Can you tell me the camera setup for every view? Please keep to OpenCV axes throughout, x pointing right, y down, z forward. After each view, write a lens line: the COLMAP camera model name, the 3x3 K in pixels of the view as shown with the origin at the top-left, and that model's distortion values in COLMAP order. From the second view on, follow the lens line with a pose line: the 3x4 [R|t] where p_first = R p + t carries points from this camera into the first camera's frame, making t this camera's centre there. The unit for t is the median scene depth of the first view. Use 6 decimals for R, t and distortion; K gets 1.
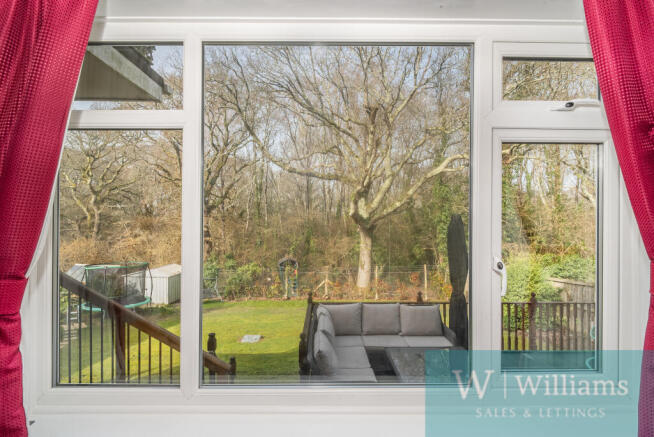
lens RADIAL K [[336.6, 0, 331.1], [0, 336.6, 214.9], [0, 0, 1]] dist [0.030307, -0.000100]
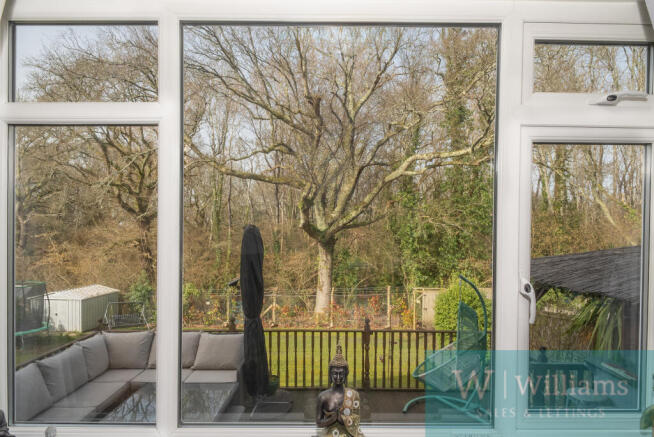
lens RADIAL K [[401.0, 0, 349.7], [0, 401.0, 235.6], [0, 0, 1]] dist [-0.000647, -0.000144]
pose [[0.999971, 0.004558, -0.006130, 0.168768], [-0.004437, 0.999797, 0.019655, 0.001855], [0.006218, -0.019627, 0.999788, 0.006966]]
